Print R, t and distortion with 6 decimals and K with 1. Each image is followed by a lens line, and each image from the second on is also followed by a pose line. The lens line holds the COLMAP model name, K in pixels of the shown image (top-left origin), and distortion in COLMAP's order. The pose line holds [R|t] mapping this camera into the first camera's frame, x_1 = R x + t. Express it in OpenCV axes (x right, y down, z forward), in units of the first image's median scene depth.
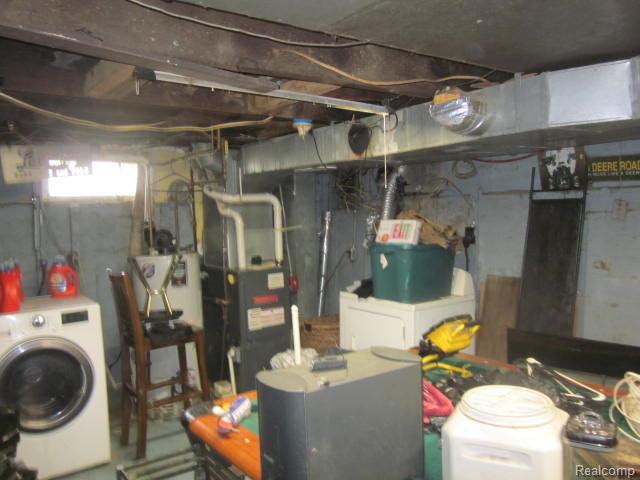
lens RADIAL K [[538.9, 0, 320.0], [0, 538.9, 240.0], [0, 0, 1]] dist [-0.001837, -0.002500]
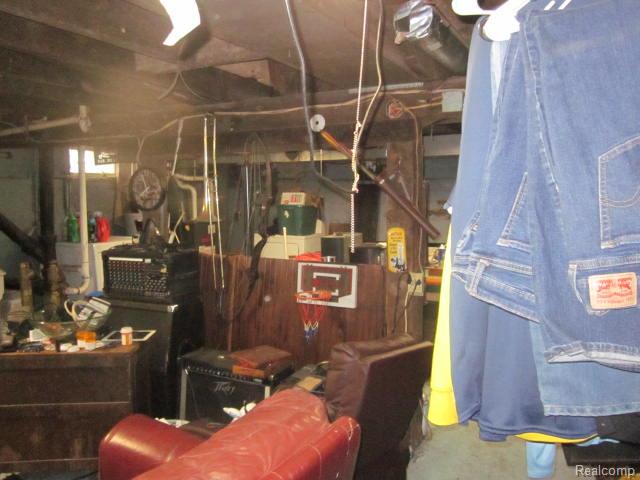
lens RADIAL K [[538.9, 0, 320.0], [0, 538.9, 240.0], [0, 0, 1]] dist [-0.001837, -0.002500]
pose [[0.890787, -0.021394, 0.453916, -0.629141], [0.007233, 0.999432, 0.032912, 0.067207], [-0.454363, -0.026035, 0.890436, -0.727584]]
